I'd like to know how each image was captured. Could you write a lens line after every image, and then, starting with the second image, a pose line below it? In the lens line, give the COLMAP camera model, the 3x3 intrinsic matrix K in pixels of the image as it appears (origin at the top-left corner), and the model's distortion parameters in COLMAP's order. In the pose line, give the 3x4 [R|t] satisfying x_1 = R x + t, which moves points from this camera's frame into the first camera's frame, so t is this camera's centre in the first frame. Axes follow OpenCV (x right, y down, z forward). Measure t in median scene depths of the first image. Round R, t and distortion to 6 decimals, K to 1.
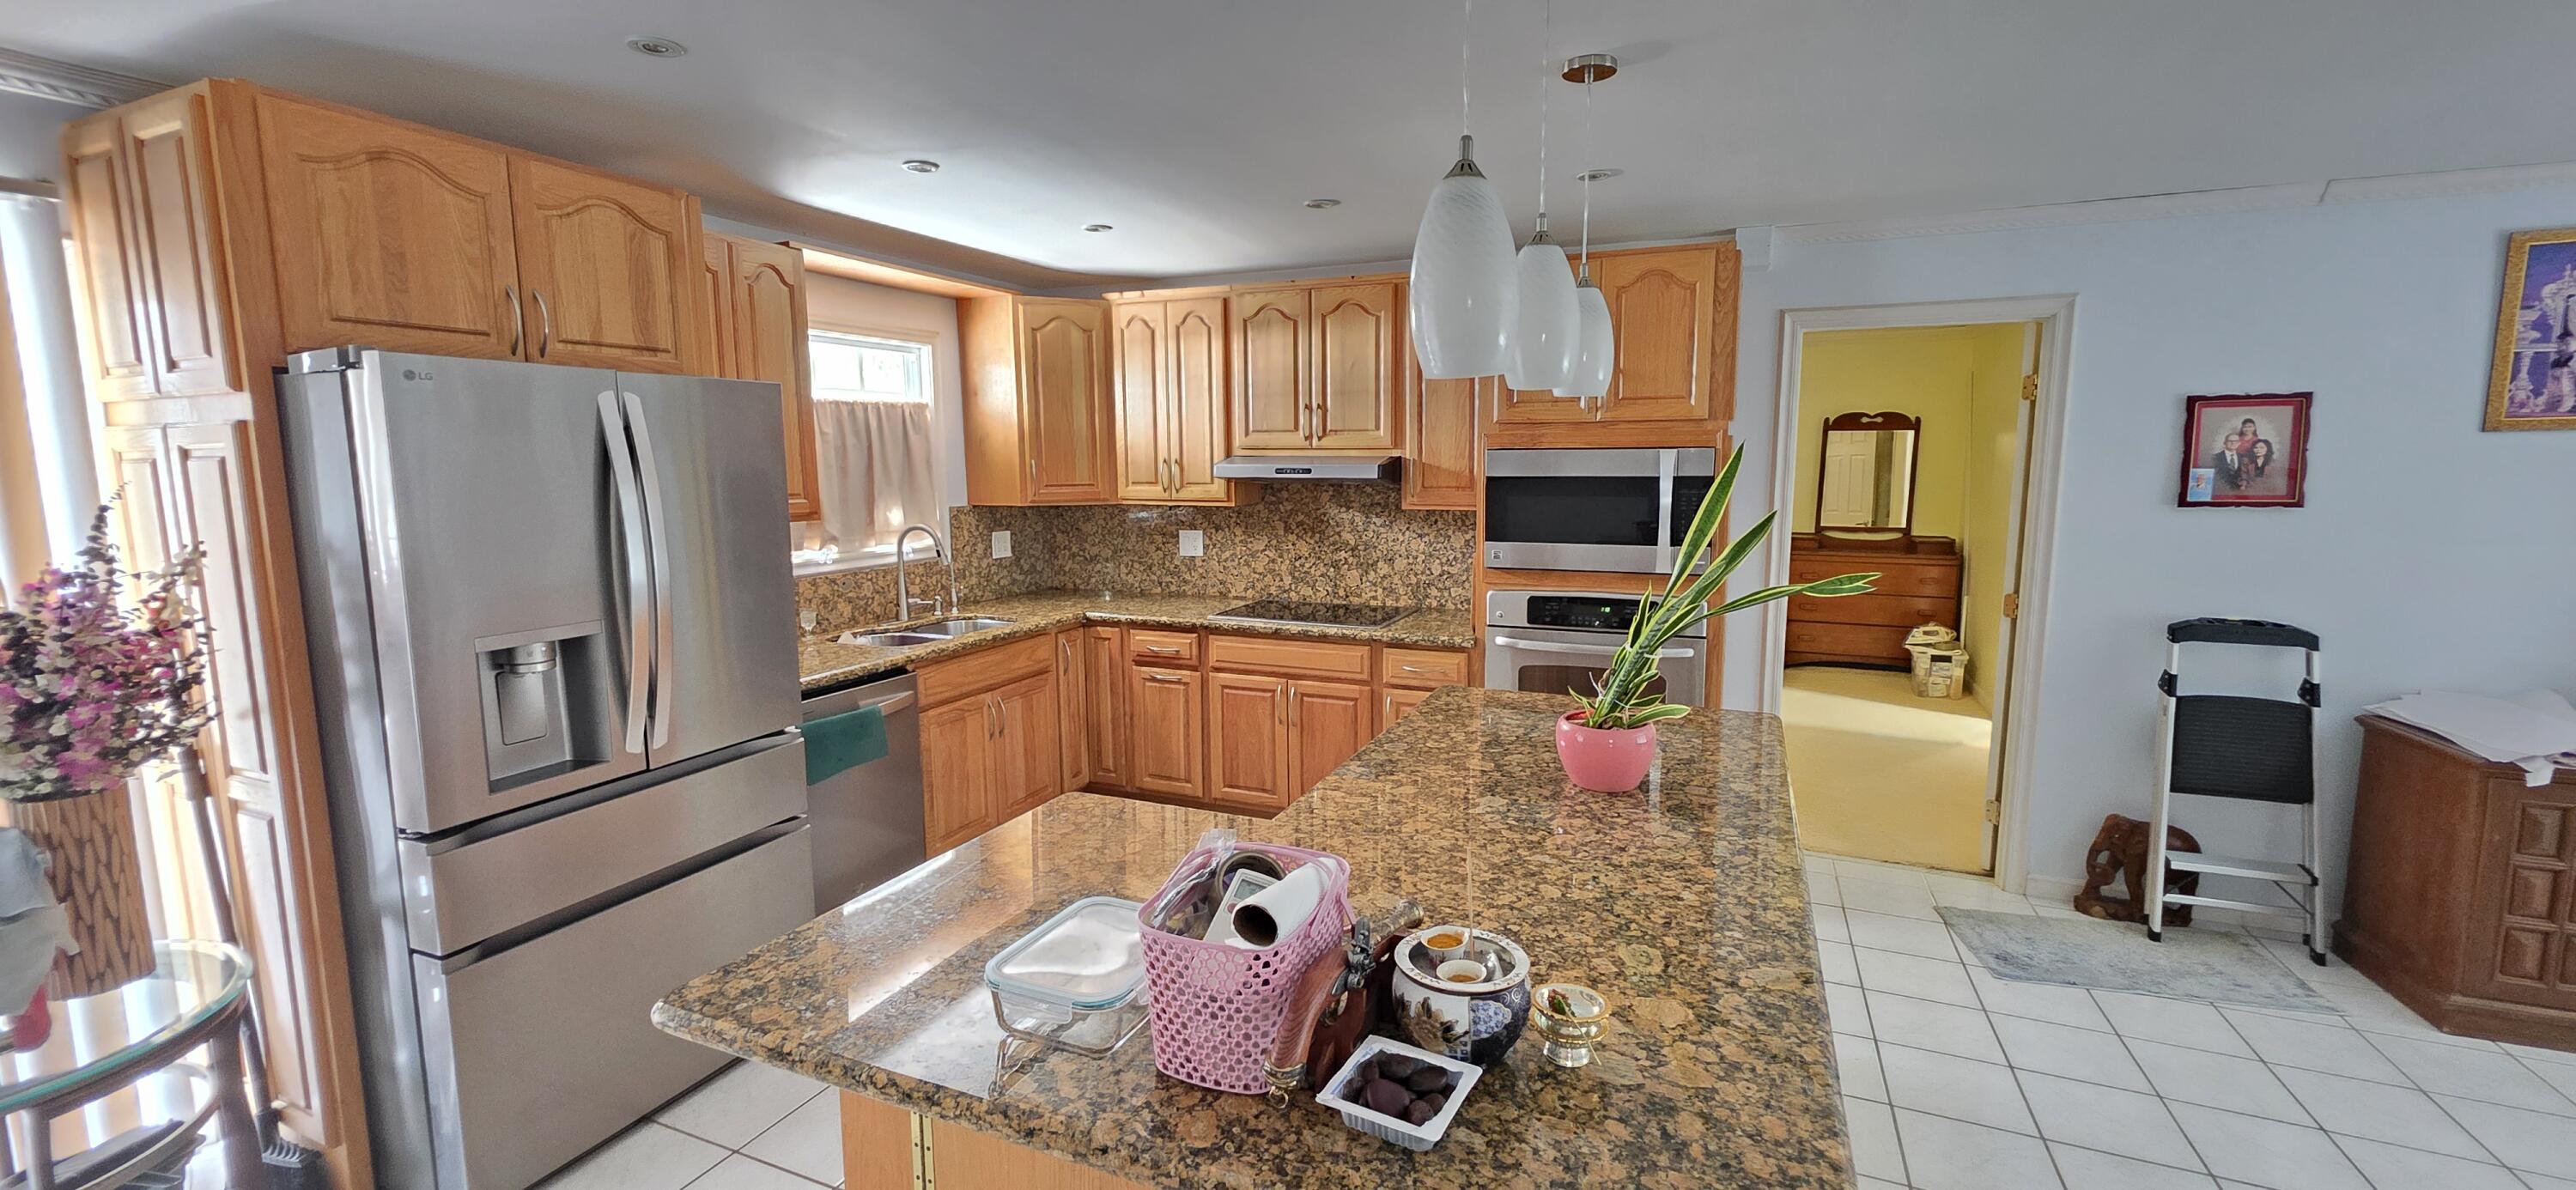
lens RADIAL K [[1032.1, 0, 1284.7], [0, 1032.1, 588.5], [0, 0, 1]] dist [0.002814, -0.000192]
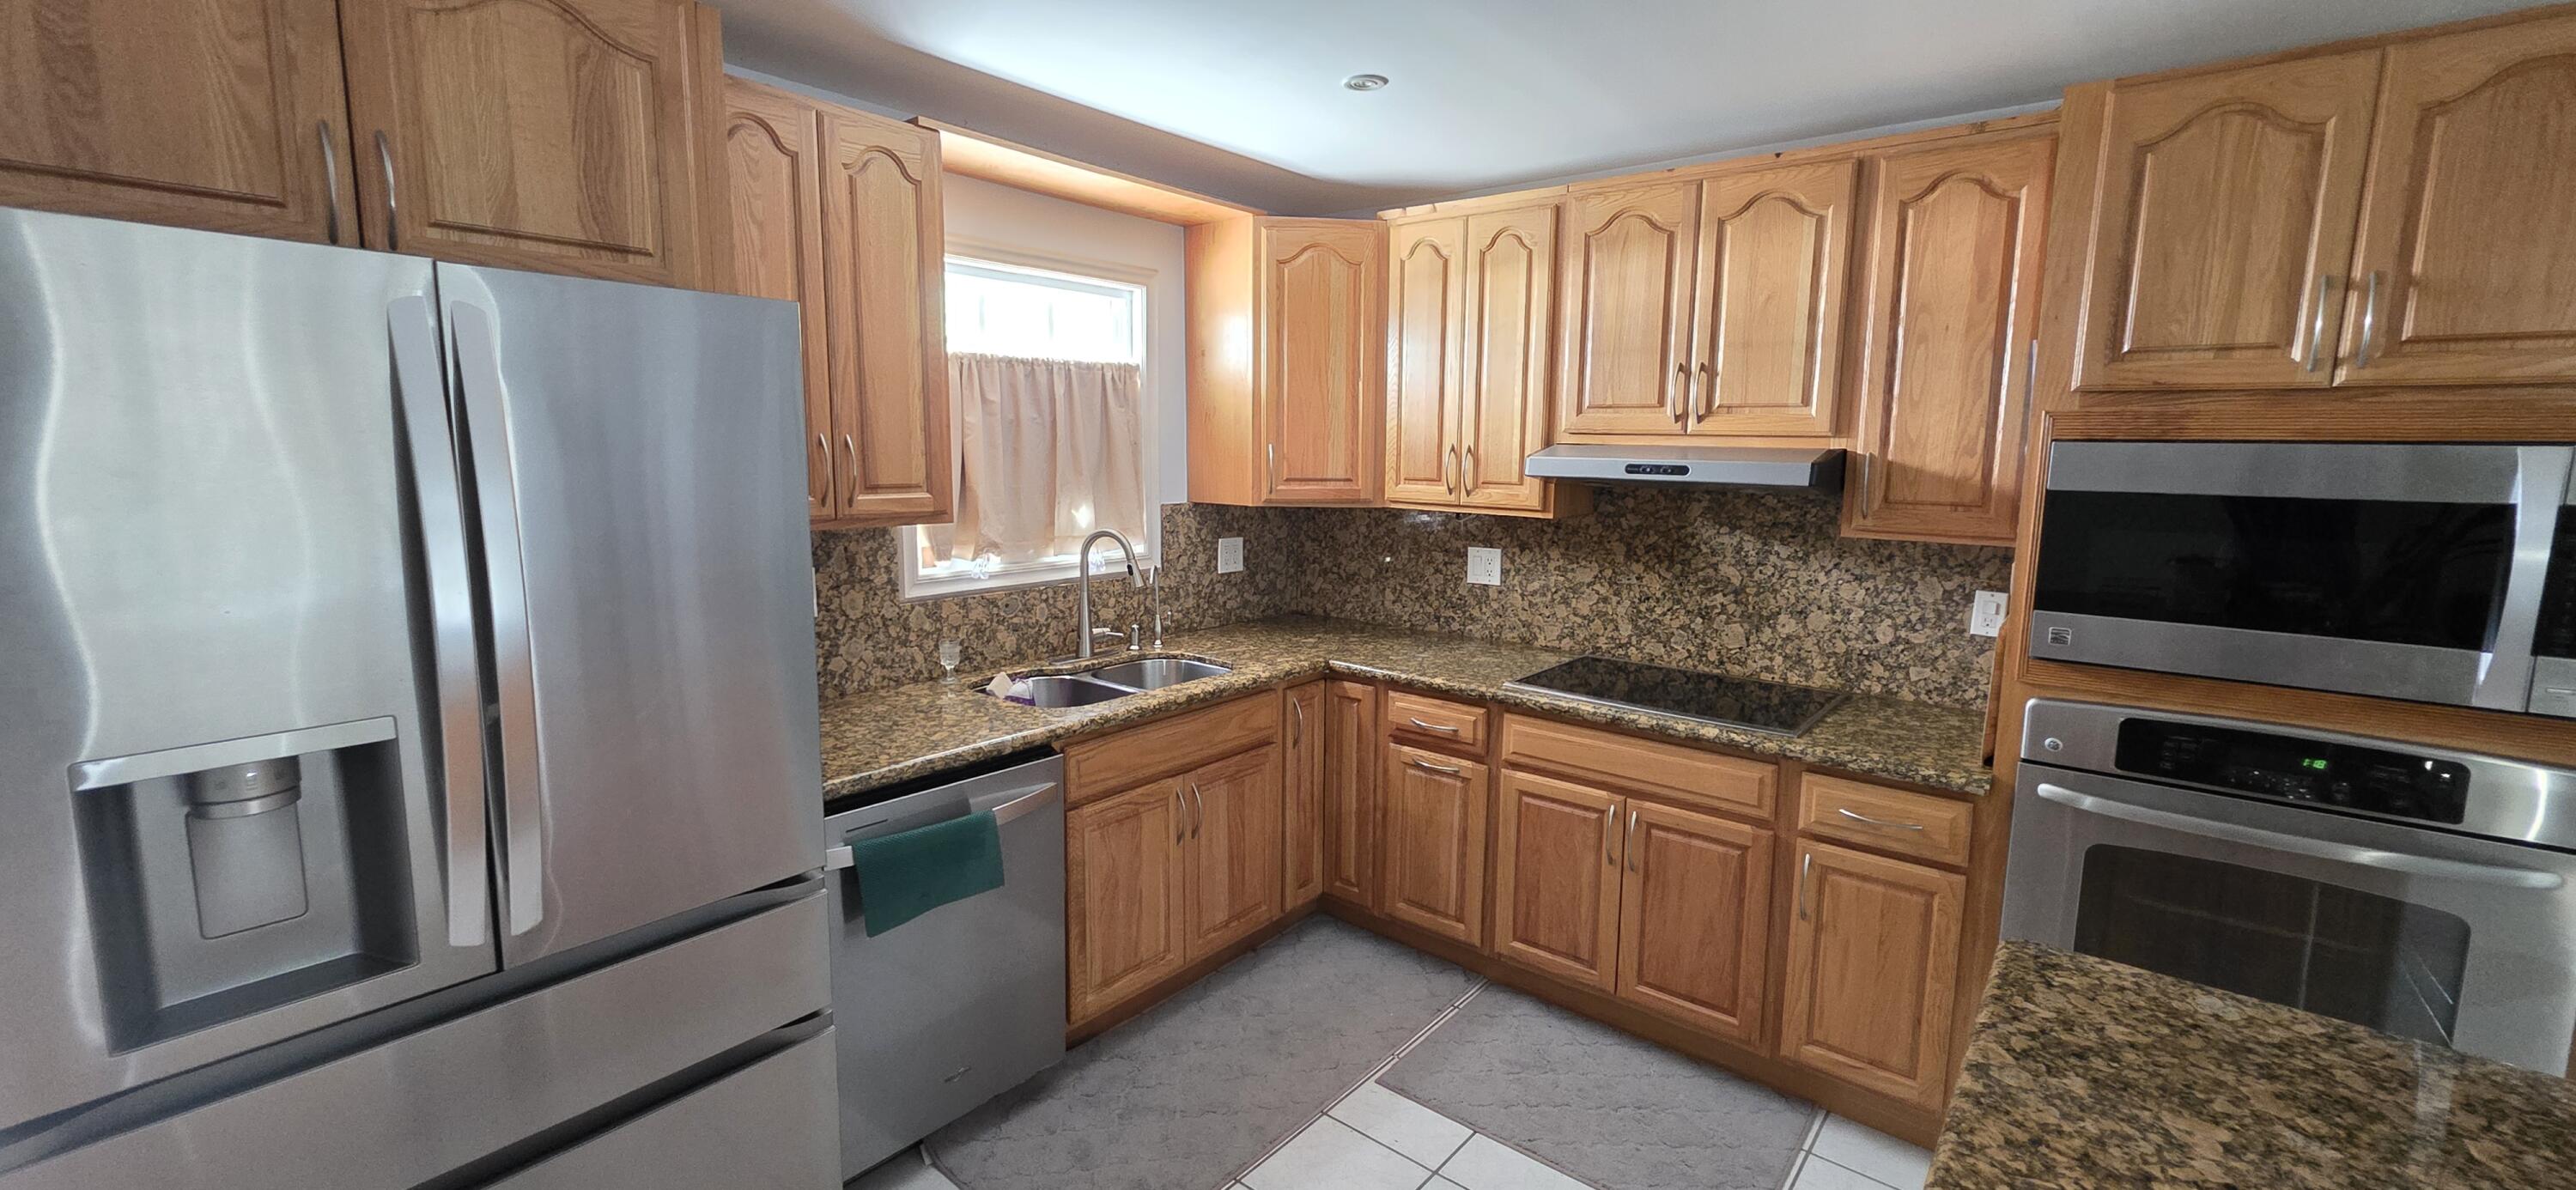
lens RADIAL K [[1032.1, 0, 1291.2], [0, 1032.1, 586.6], [0, 0, 1]] dist [0.002814, -0.000192]
pose [[0.962364, 0.056739, -0.265776, -0.038534], [-0.054286, 0.998388, 0.016573, -0.046110], [0.266288, -0.001522, 0.963892, 0.376608]]
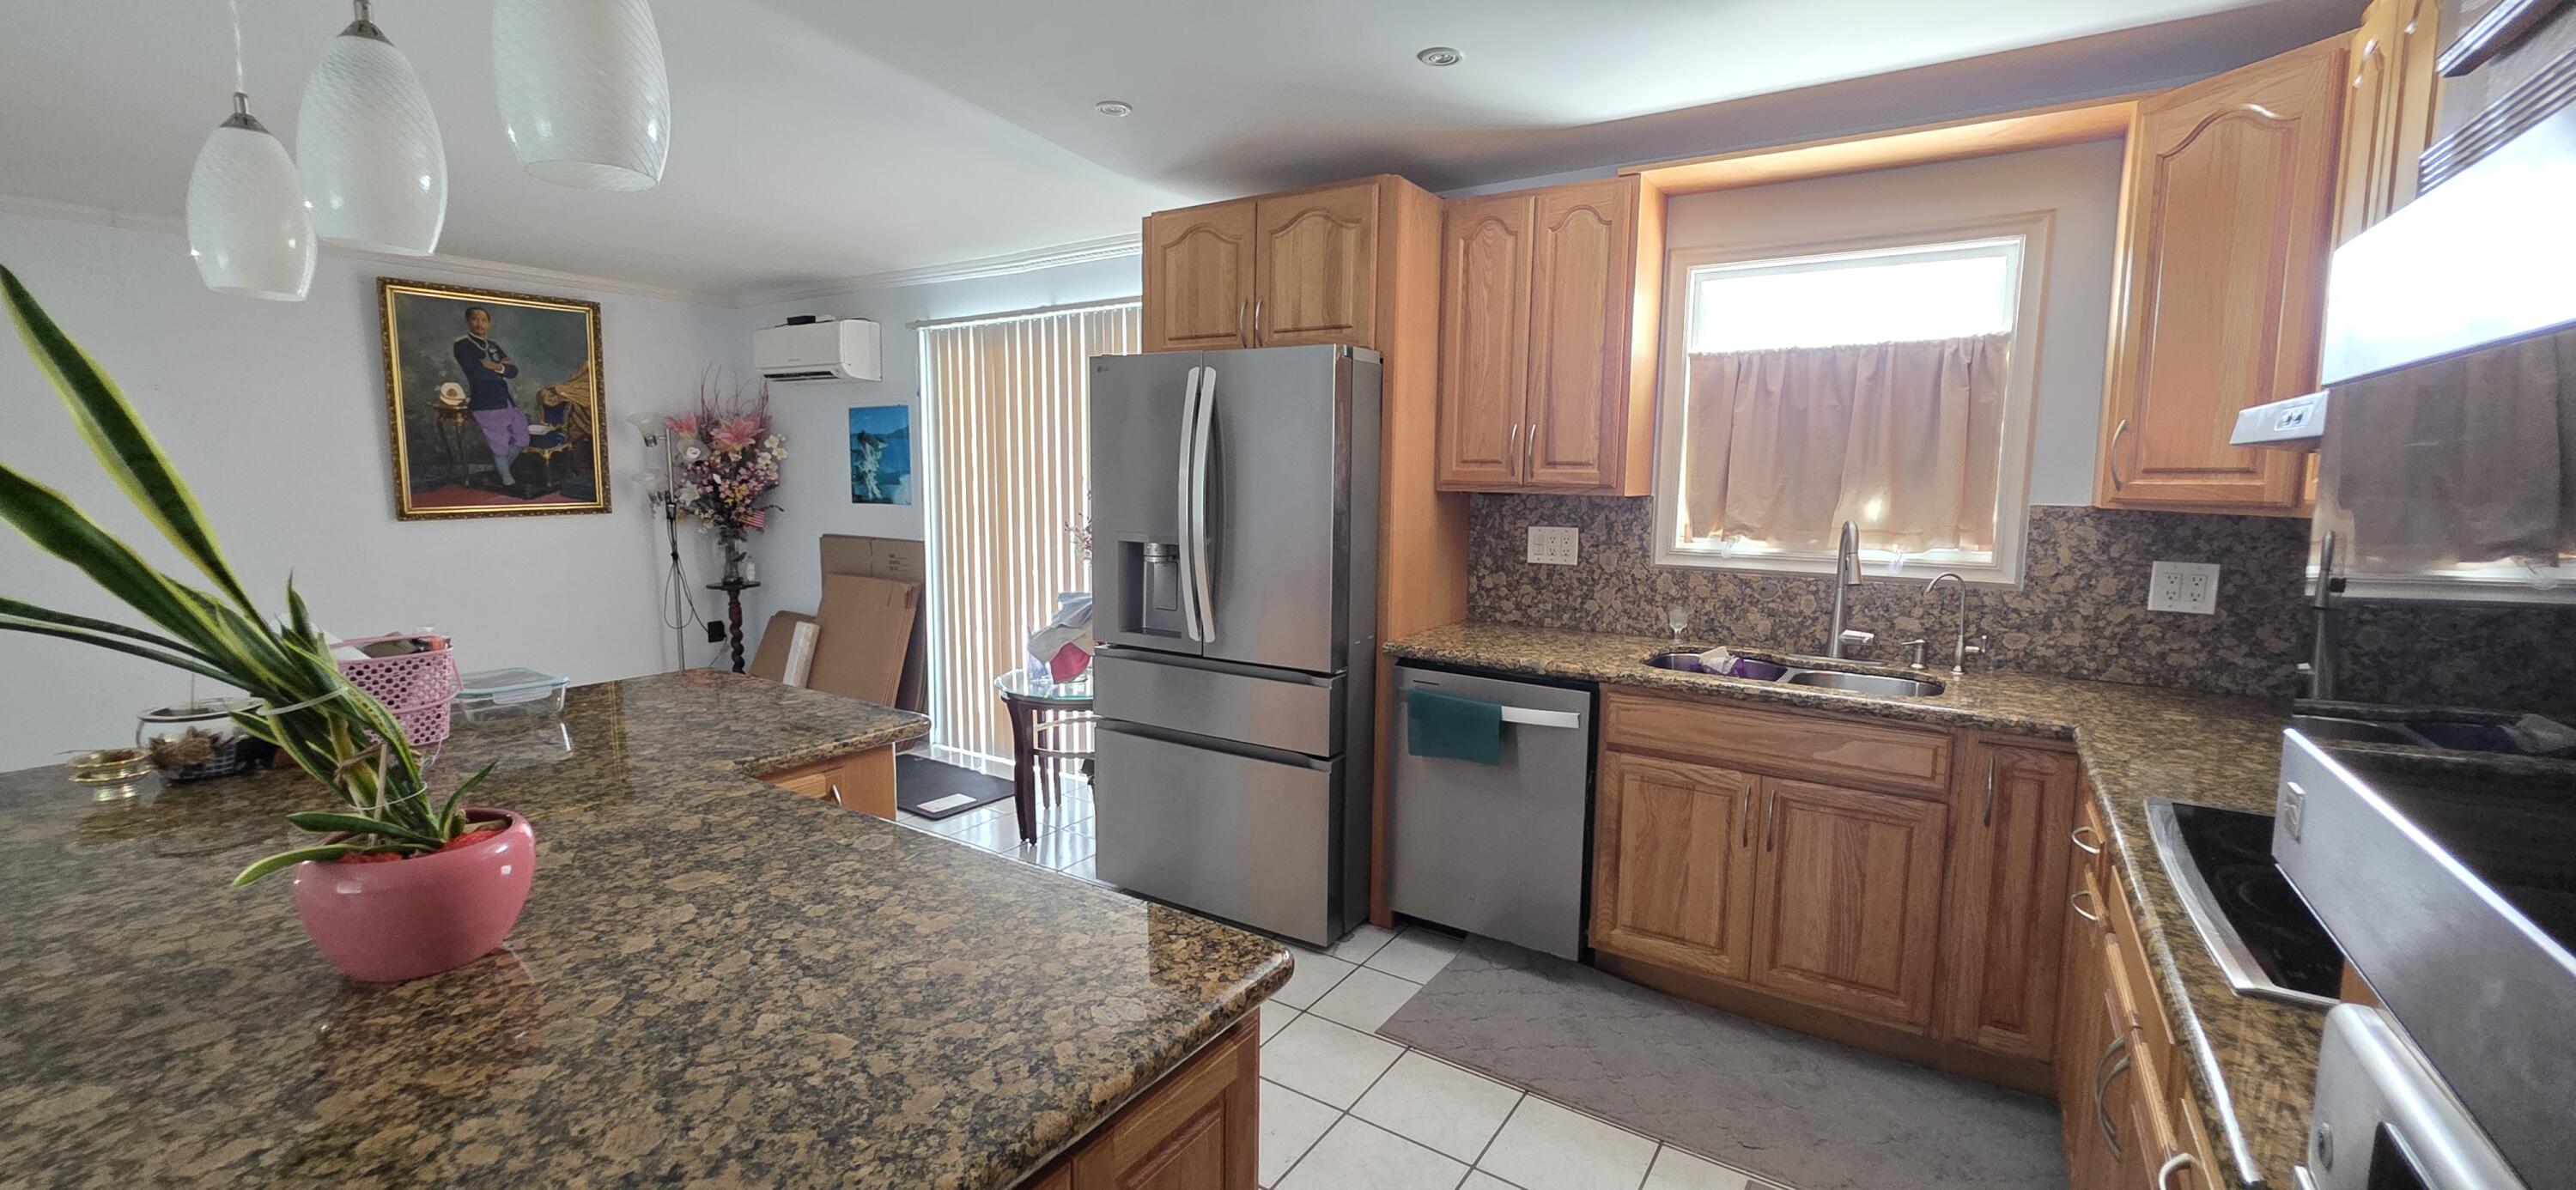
lens RADIAL K [[1032.1, 0, 1288.0], [0, 1032.1, 585.7], [0, 0, 1]] dist [0.002814, -0.000192]
pose [[-0.171100, 0.118037, -0.978157, 0.420283], [-0.136961, 0.980309, 0.142254, -0.075030], [0.975688, 0.158309, -0.151565, 0.853843]]
